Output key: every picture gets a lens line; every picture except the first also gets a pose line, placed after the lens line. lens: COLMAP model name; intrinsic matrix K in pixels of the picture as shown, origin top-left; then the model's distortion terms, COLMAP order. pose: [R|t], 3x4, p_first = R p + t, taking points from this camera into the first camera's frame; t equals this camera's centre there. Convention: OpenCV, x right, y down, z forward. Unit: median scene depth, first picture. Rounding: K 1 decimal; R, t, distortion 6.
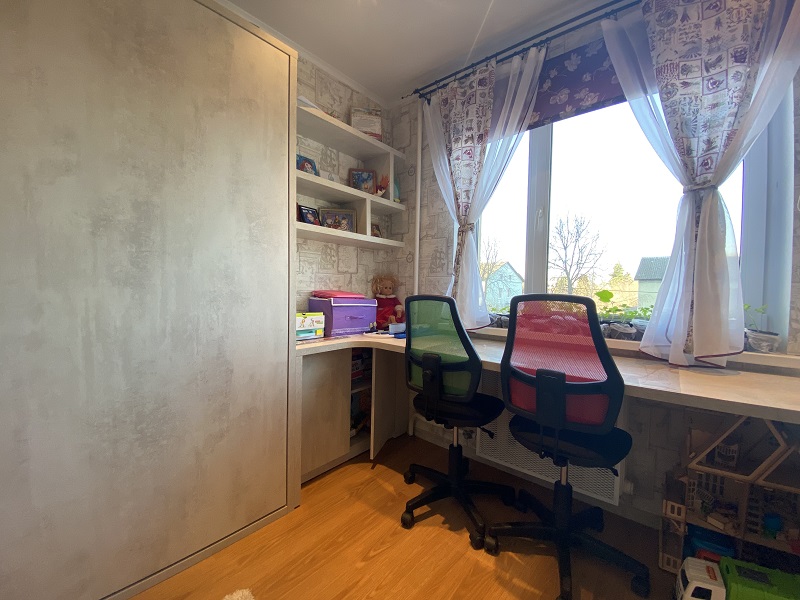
lens RADIAL K [[322.8, 0, 400.0], [0, 322.8, 300.0], [0, 0, 1]] dist [-0.000081, -0.013684]
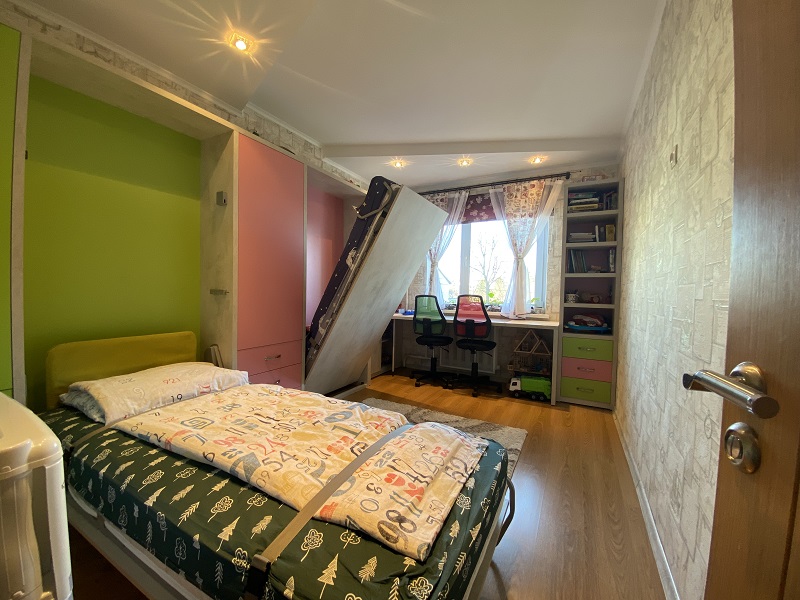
lens RADIAL K [[322.8, 0, 400.0], [0, 322.8, 300.0], [0, 0, 1]] dist [-0.000081, -0.013684]
pose [[0.976839, -0.002587, 0.213961, -0.592851], [0.002738, 0.999996, -0.000408, 0.022488], [-0.213959, 0.000985, 0.976842, -1.308870]]
